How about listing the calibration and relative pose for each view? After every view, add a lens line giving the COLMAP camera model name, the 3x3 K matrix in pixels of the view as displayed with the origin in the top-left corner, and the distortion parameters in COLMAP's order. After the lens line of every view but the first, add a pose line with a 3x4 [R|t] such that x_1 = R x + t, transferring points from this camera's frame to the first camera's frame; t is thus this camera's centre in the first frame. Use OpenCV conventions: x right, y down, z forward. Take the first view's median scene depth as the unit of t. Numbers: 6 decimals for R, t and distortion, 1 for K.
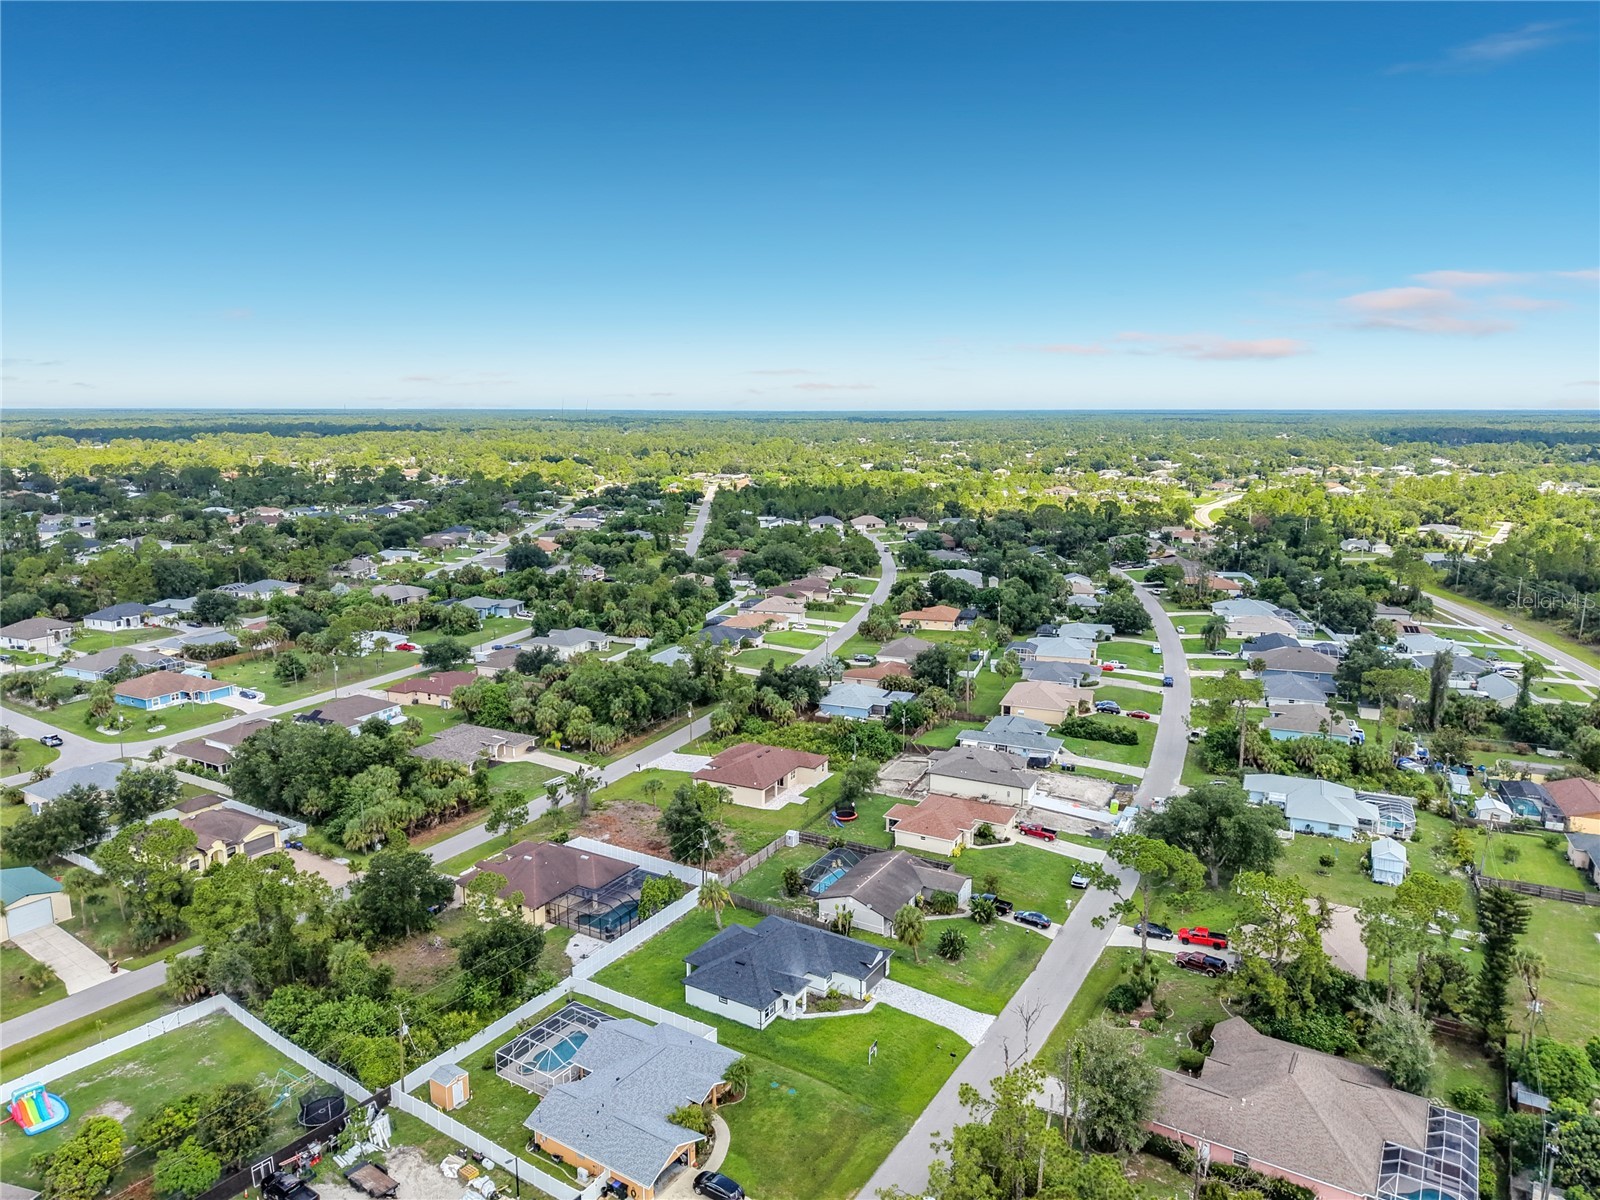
lens RADIAL K [[1071.0, 0, 800.0], [0, 1071.0, 600.0], [0, 0, 1]] dist [0.082505, -0.117889]
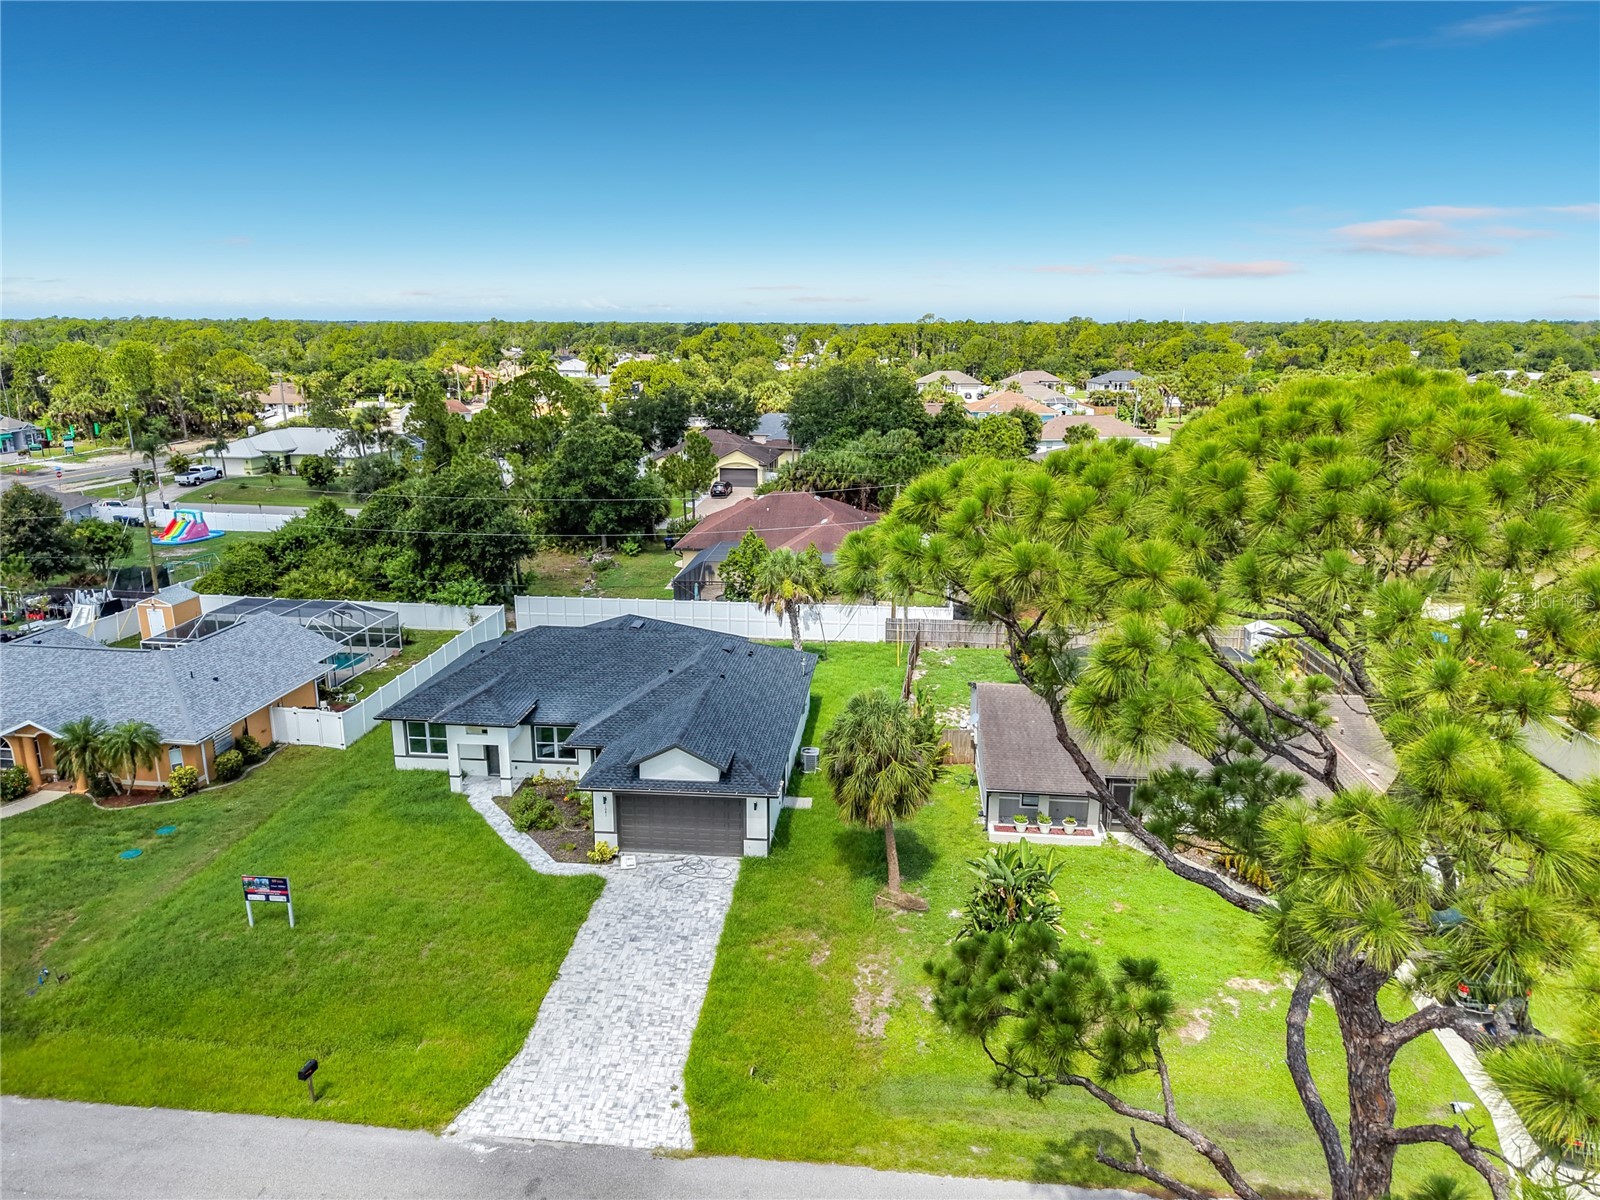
lens RADIAL K [[1077.1, 0, 797.8], [0, 1077.1, 598.9], [0, 0, 1]] dist [0.033111, -0.040251]
pose [[0.430710, 0.229225, -0.872895, 0.310182], [-0.164117, 0.970973, 0.174001, 0.191519], [0.887443, 0.068313, 0.455827, 0.766237]]
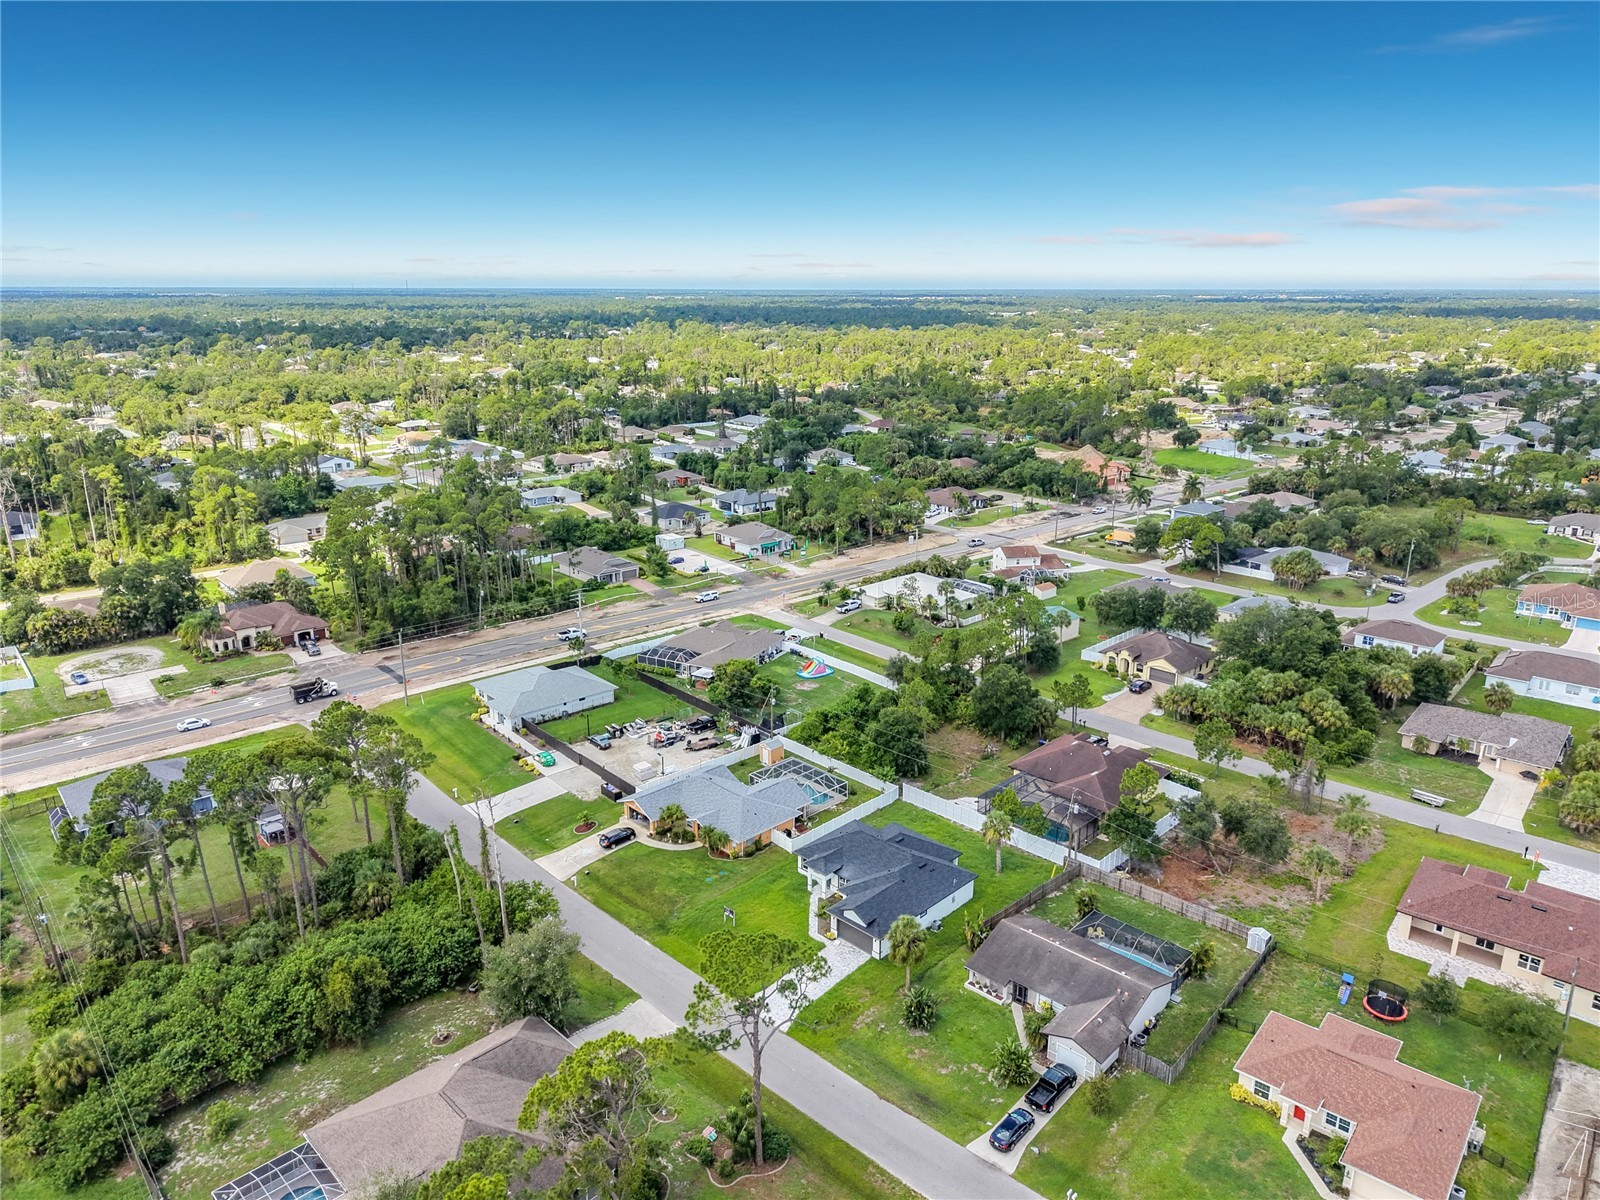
lens RADIAL K [[1077.3, 0, 800.0], [0, 1077.3, 600.0], [0, 0, 1]] dist [0.031830, -0.033449]
pose [[-0.212394, 0.279406, -0.936387, 0.748834], [-0.179205, 0.930862, 0.318405, -0.173983], [0.960612, 0.235433, -0.147638, 0.893725]]
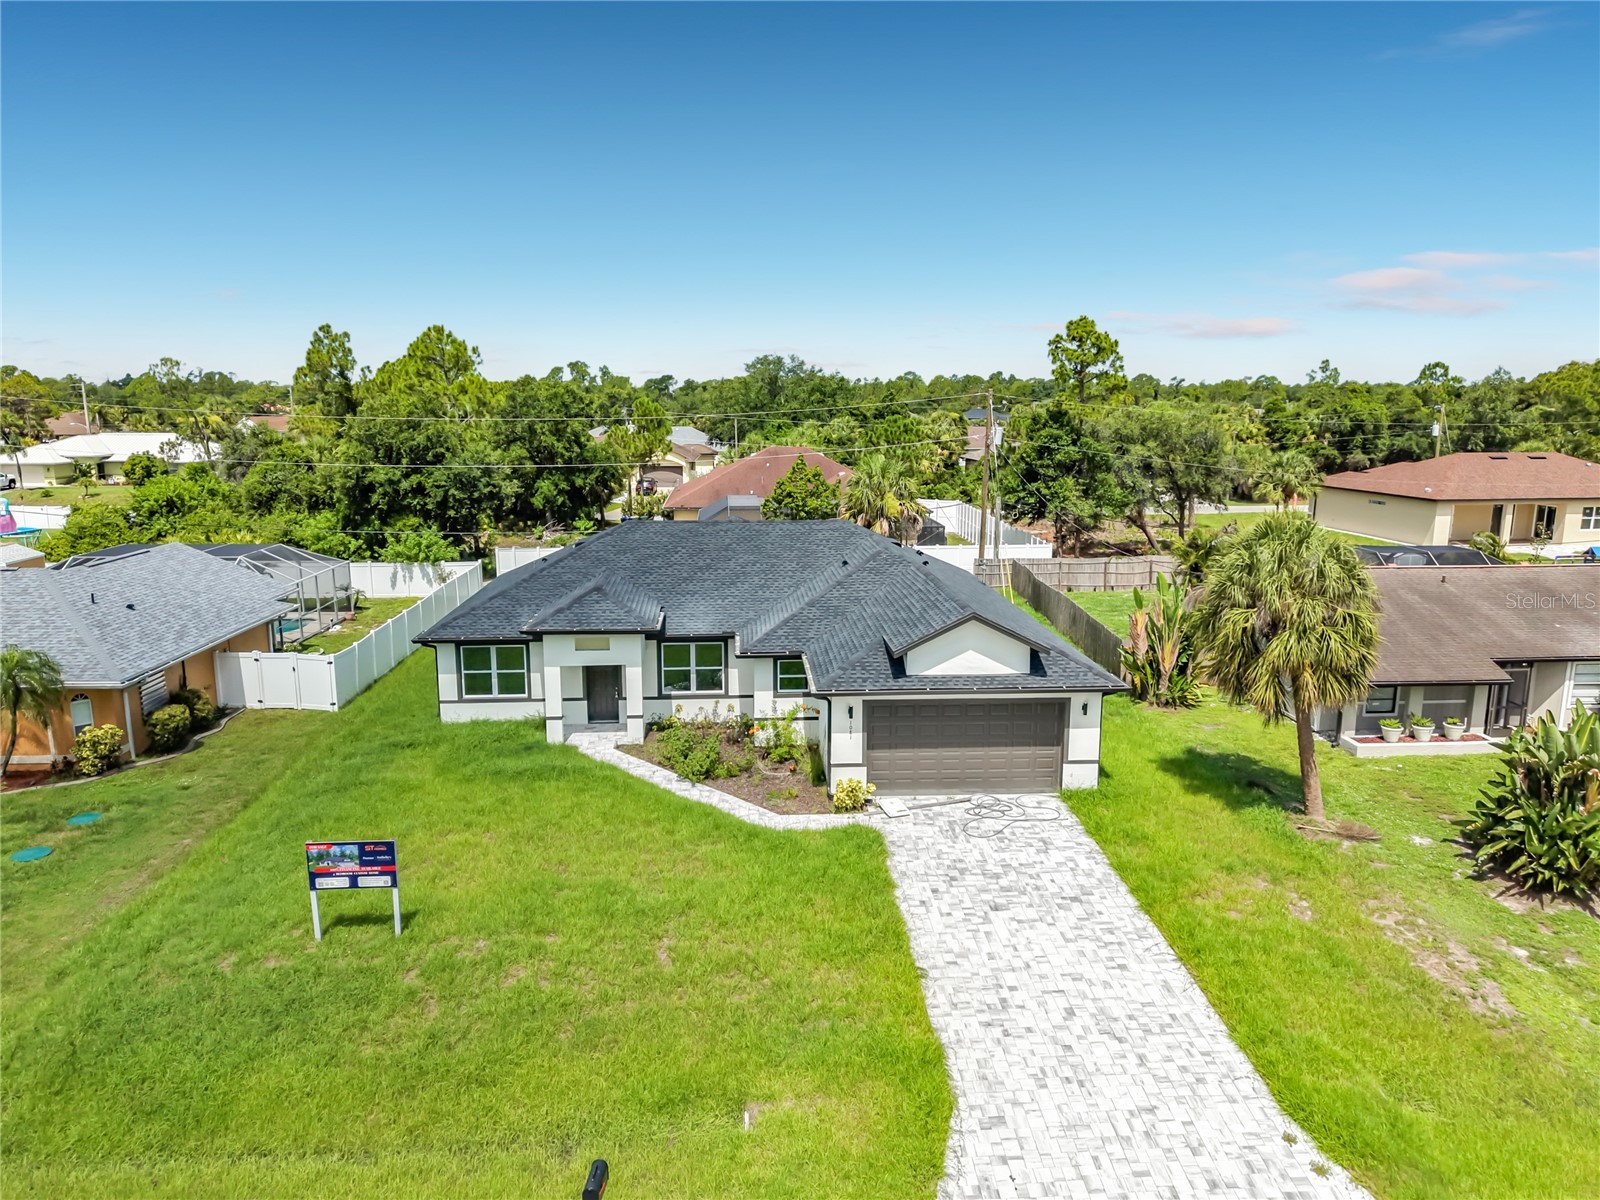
lens RADIAL K [[1077.3, 0, 800.0], [0, 1077.3, 600.0], [0, 0, 1]] dist [0.031830, -0.033449]
pose [[0.577971, 0.158359, -0.800544, 0.189666], [-0.150091, 0.984884, 0.086463, 0.267751], [0.802136, 0.070182, 0.593003, 0.737794]]
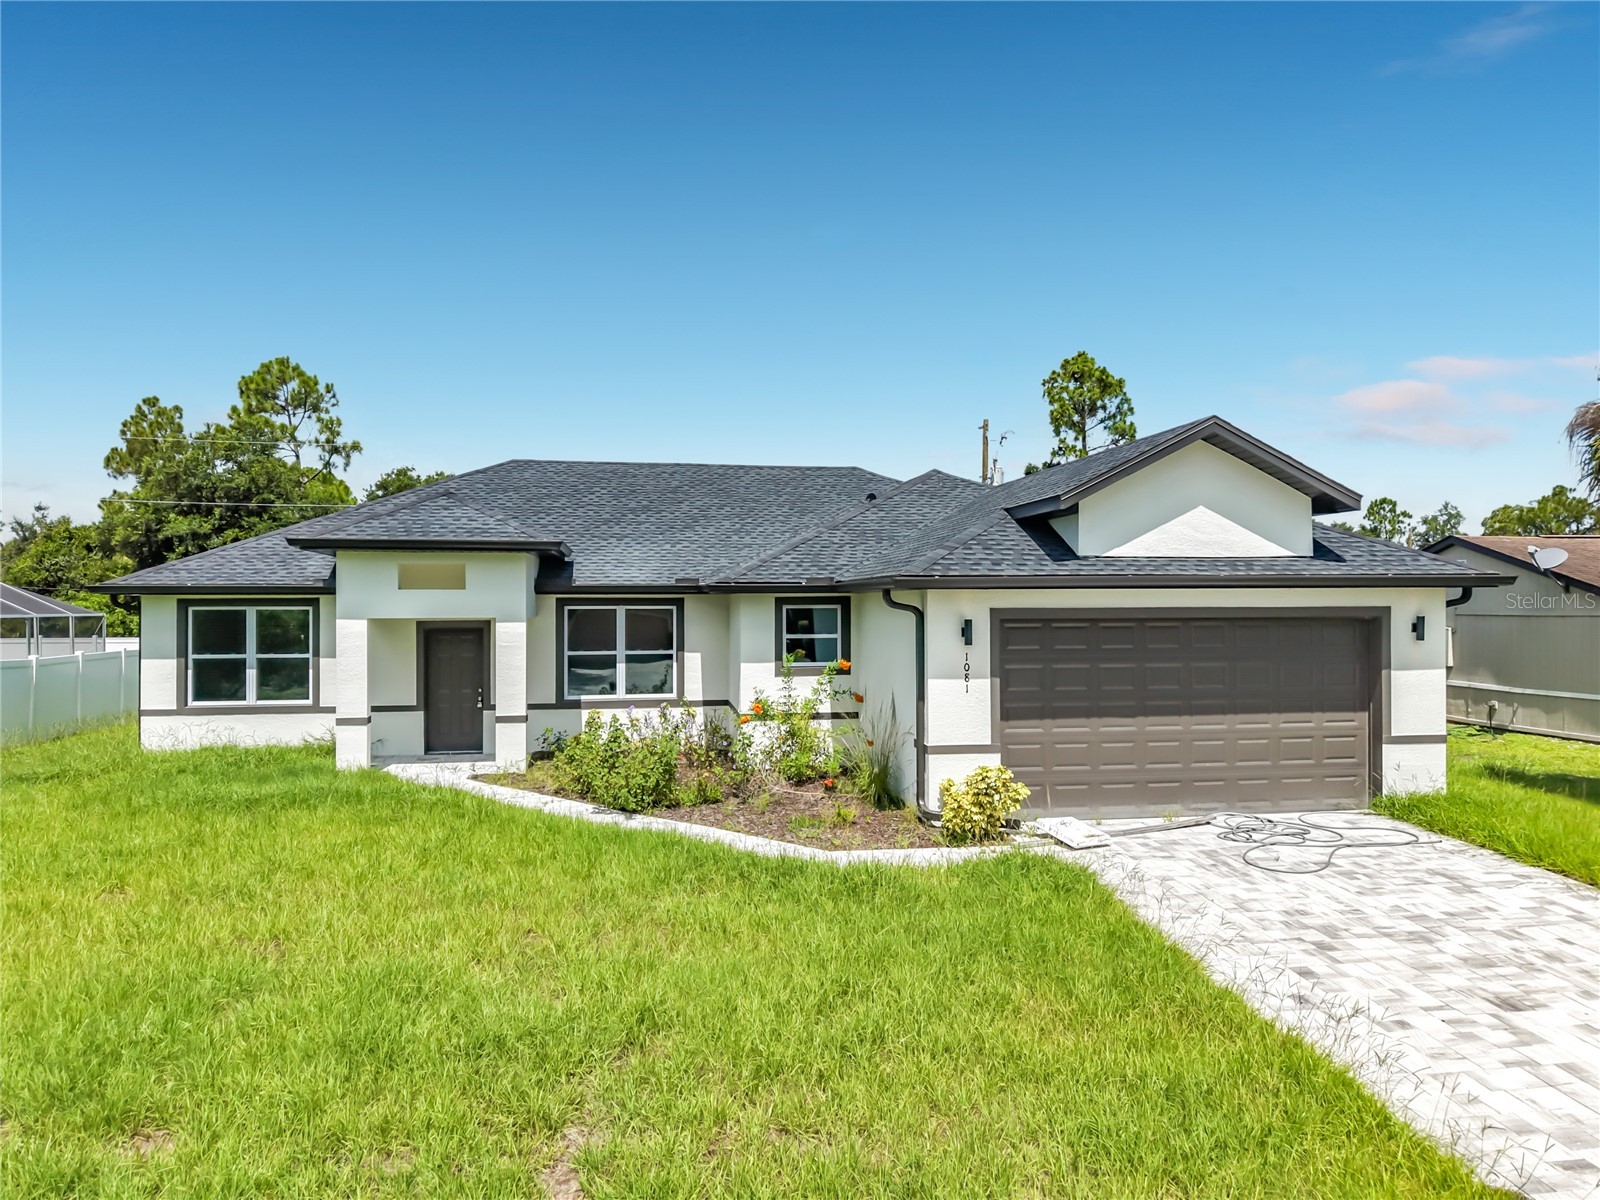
lens RADIAL K [[1077.3, 0, 800.0], [0, 1077.3, 600.0], [0, 0, 1]] dist [0.031830, -0.033449]
pose [[0.648486, 0.001168, -0.761226, 0.109252], [-0.136033, 0.984080, -0.114377, 0.310420], [0.748973, 0.177723, 0.638321, 0.787854]]
